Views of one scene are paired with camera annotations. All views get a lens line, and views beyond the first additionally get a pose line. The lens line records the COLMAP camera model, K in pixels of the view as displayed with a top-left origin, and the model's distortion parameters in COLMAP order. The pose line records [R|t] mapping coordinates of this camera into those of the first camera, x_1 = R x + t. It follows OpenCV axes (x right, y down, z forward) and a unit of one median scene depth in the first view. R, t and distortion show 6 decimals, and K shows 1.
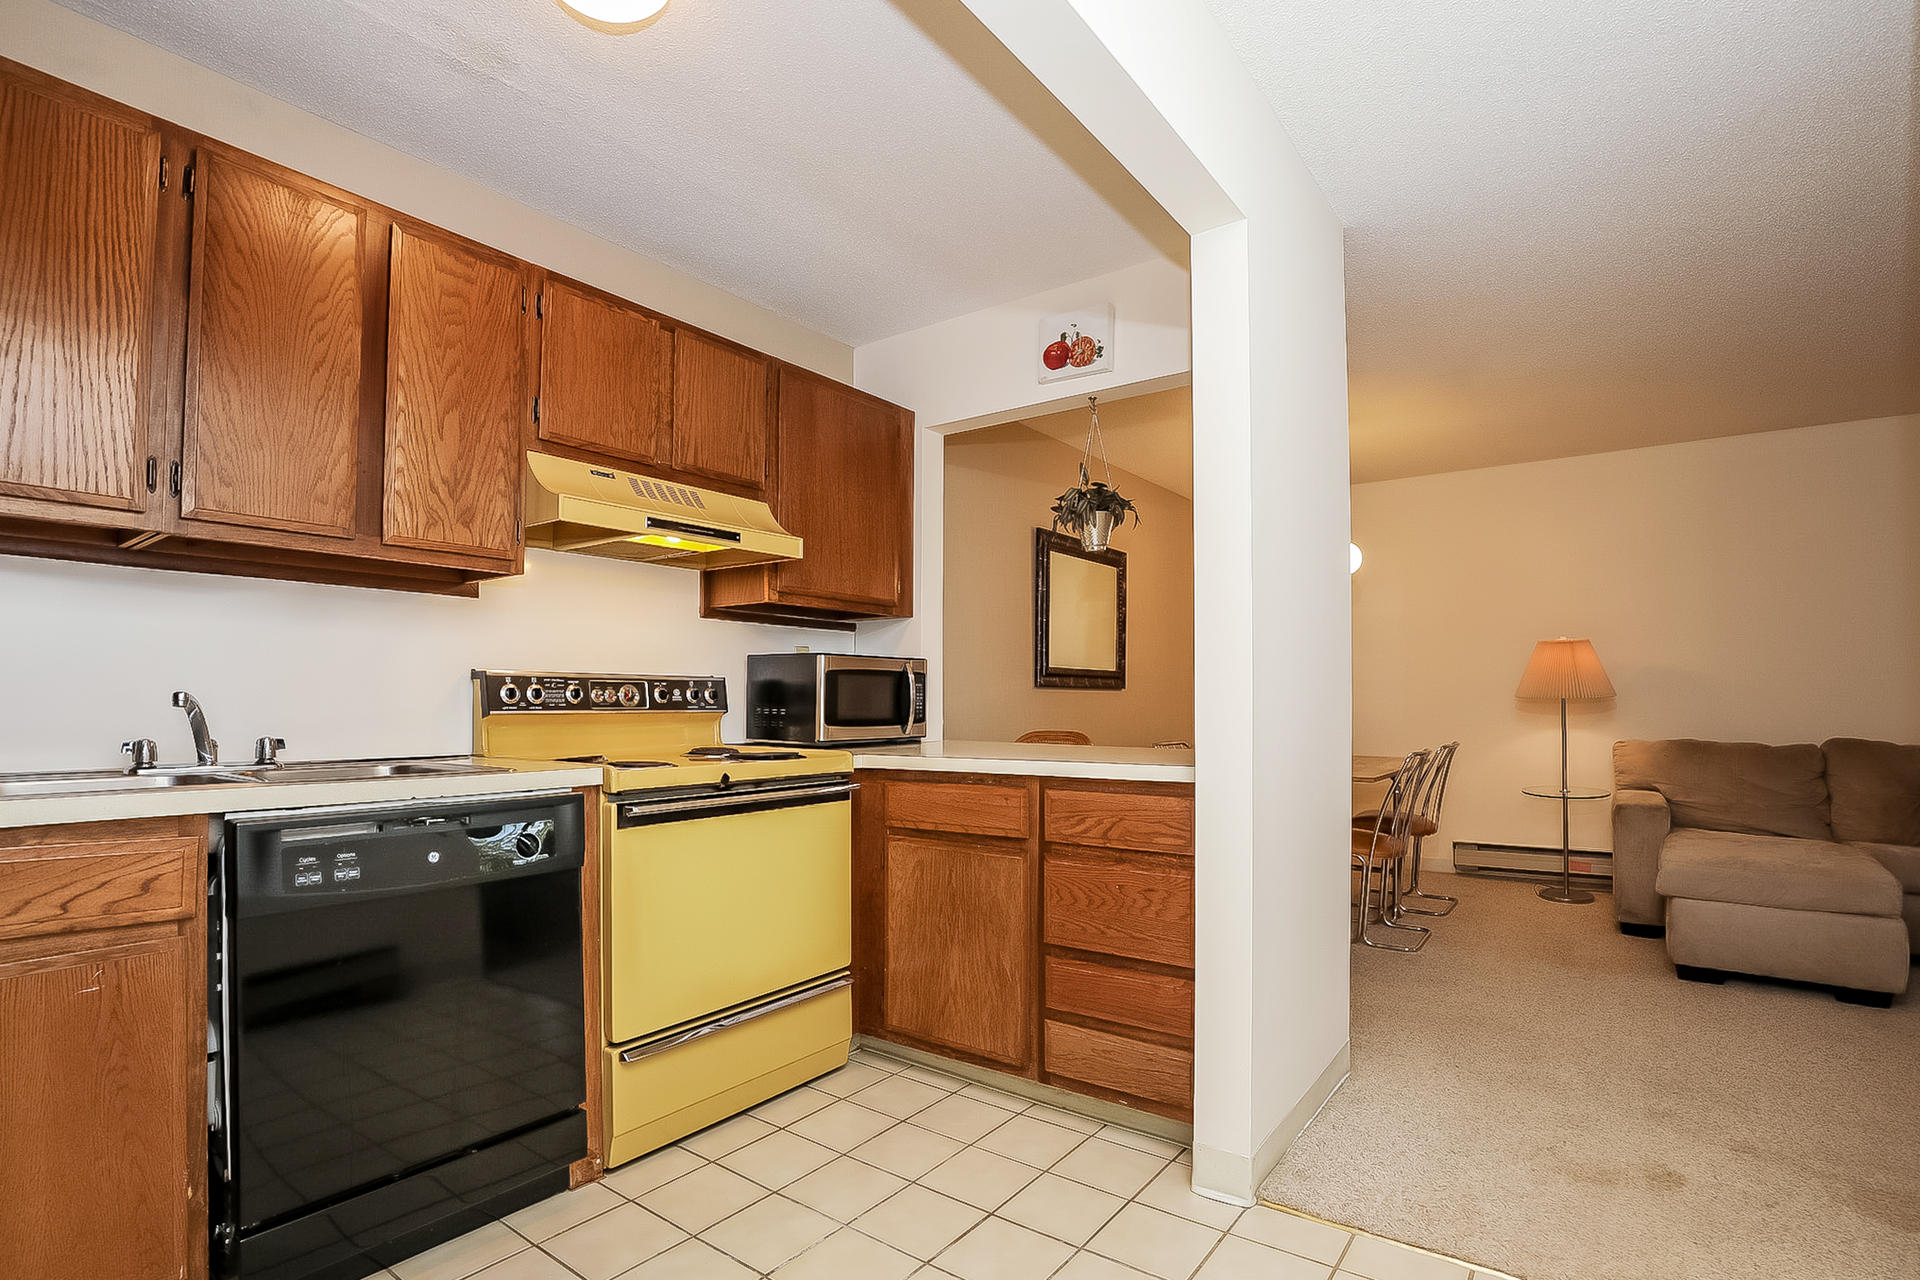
lens RADIAL K [[893.9, 0, 1056.5], [0, 893.9, 699.0], [0, 0, 1]] dist [-0.019973, 0.003854]
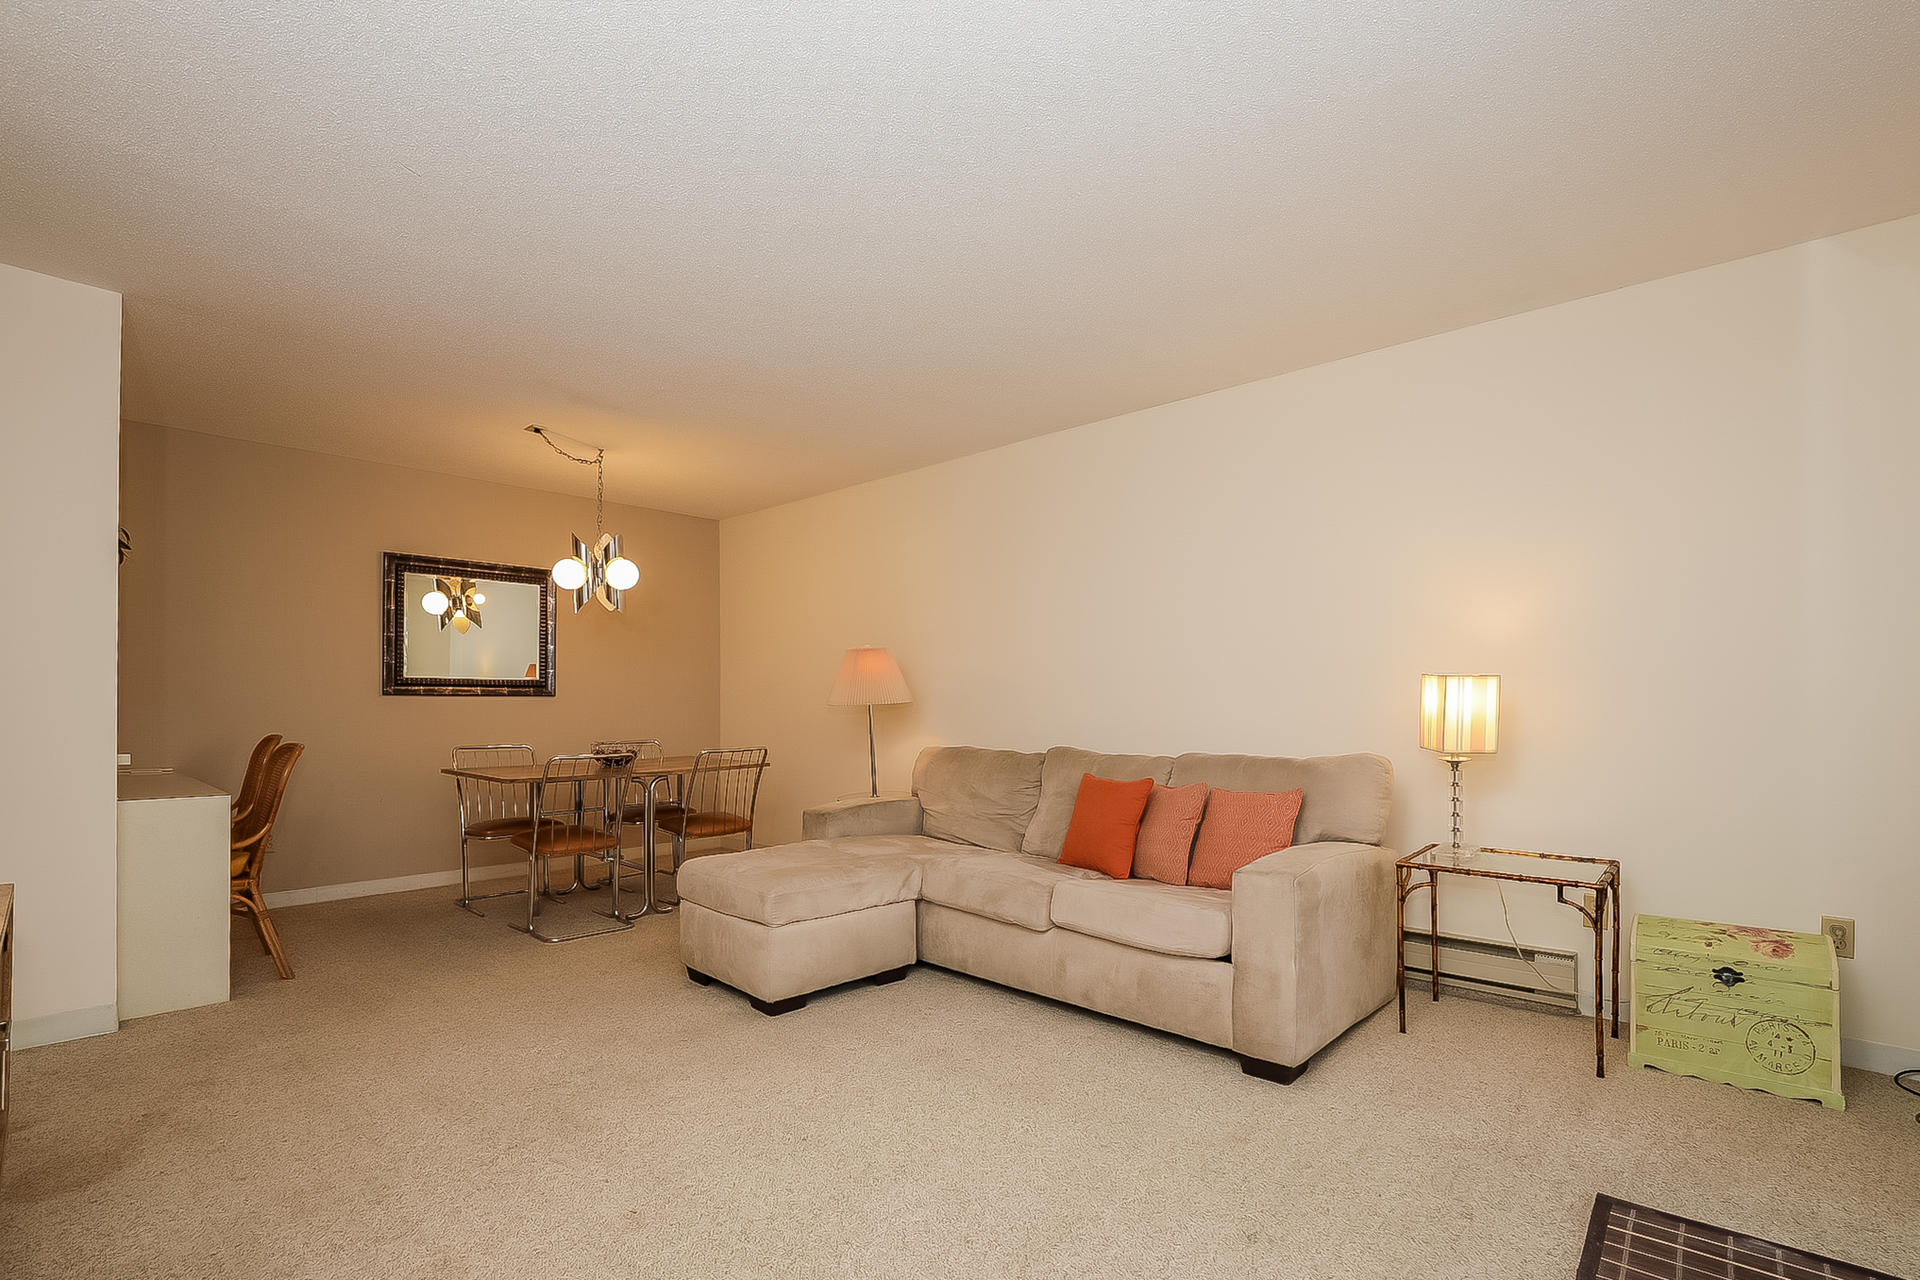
lens RADIAL K [[893.9, 0, 963.3], [0, 893.9, 694.2], [0, 0, 1]] dist [-0.019973, 0.003854]
pose [[0.983839, -0.002028, -0.179043, 1.601299], [0.000349, 0.999956, -0.009407, -0.007150], [0.179054, 0.009192, 0.983796, 0.068672]]
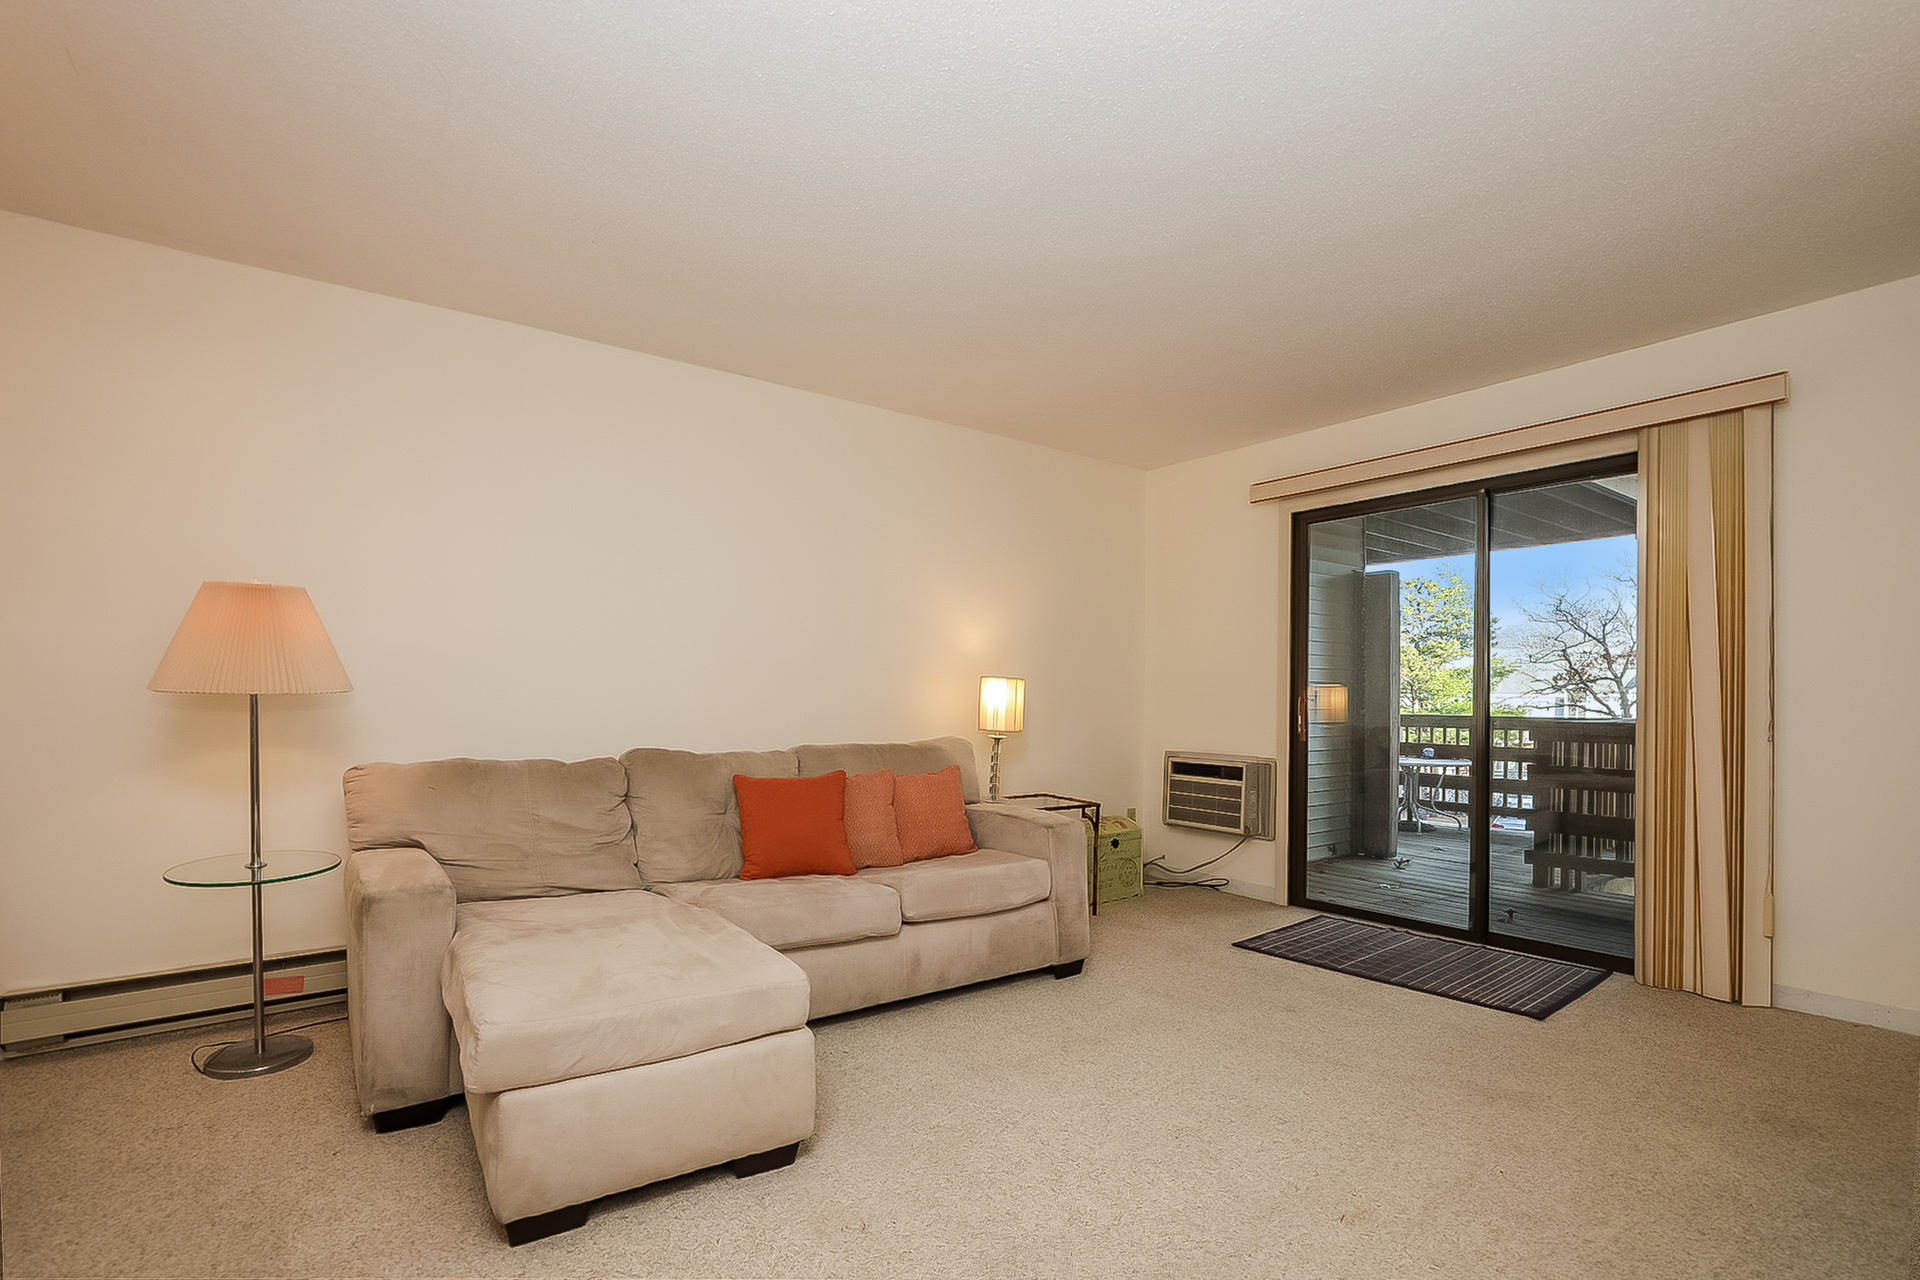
lens RADIAL K [[893.9, 0, 942.2], [0, 893.9, 711.3], [0, 0, 1]] dist [-0.019973, 0.003854]
pose [[0.379037, -0.008870, 0.925339, 0.445452], [-0.005978, 0.999910, 0.012034, -0.000123], [-0.925362, -0.010093, 0.378950, 0.783176]]
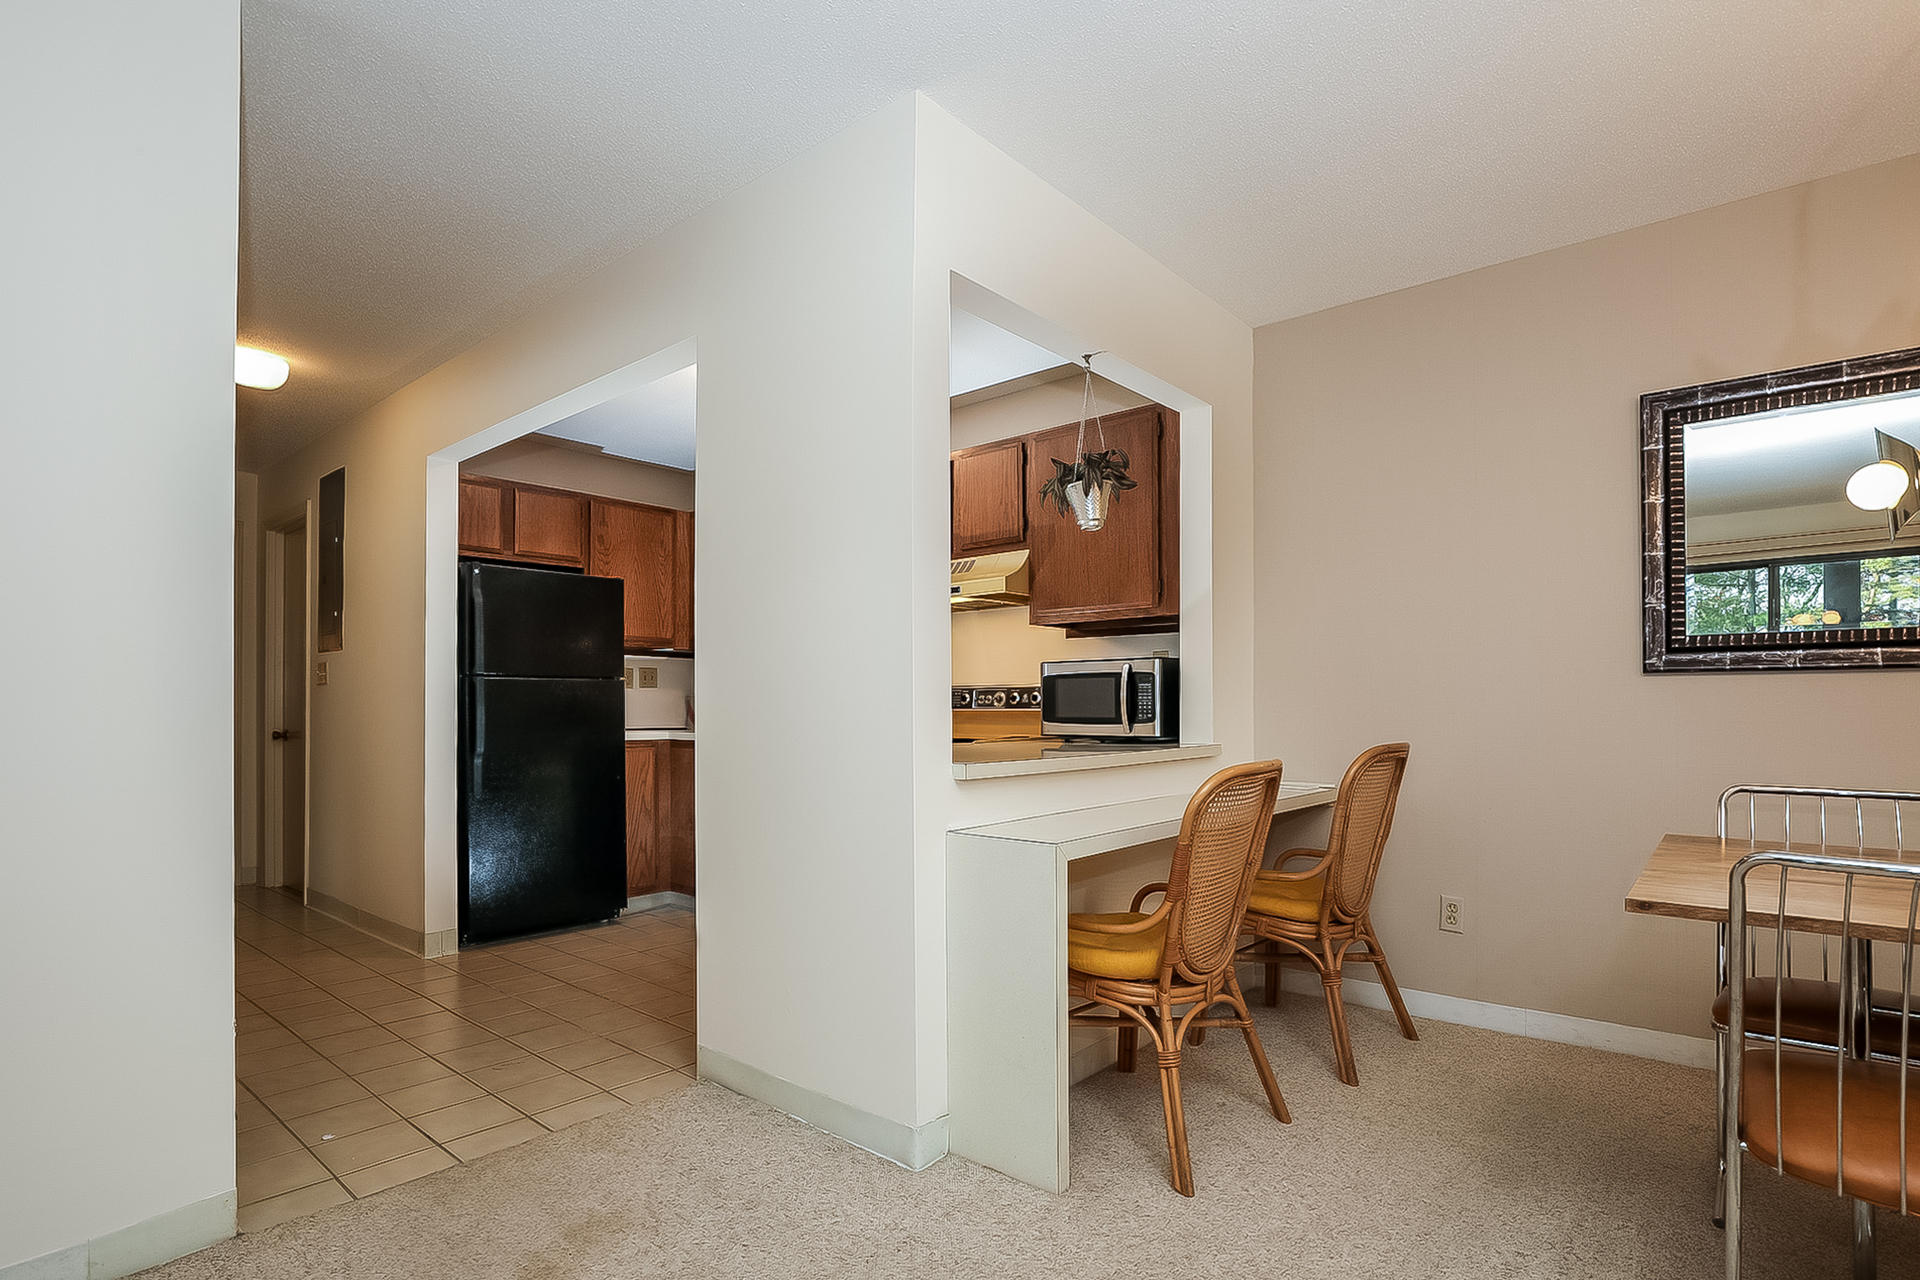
lens RADIAL K [[953.9, 0, 954.4], [0, 953.9, 710.2], [0, 0, 1]] dist [-0.020674, -0.001839]
pose [[-0.128265, 0.002794, -0.991736, 1.143891], [0.006242, 0.999979, 0.002010, 0.011290], [0.991720, -0.005932, -0.128280, 1.147626]]
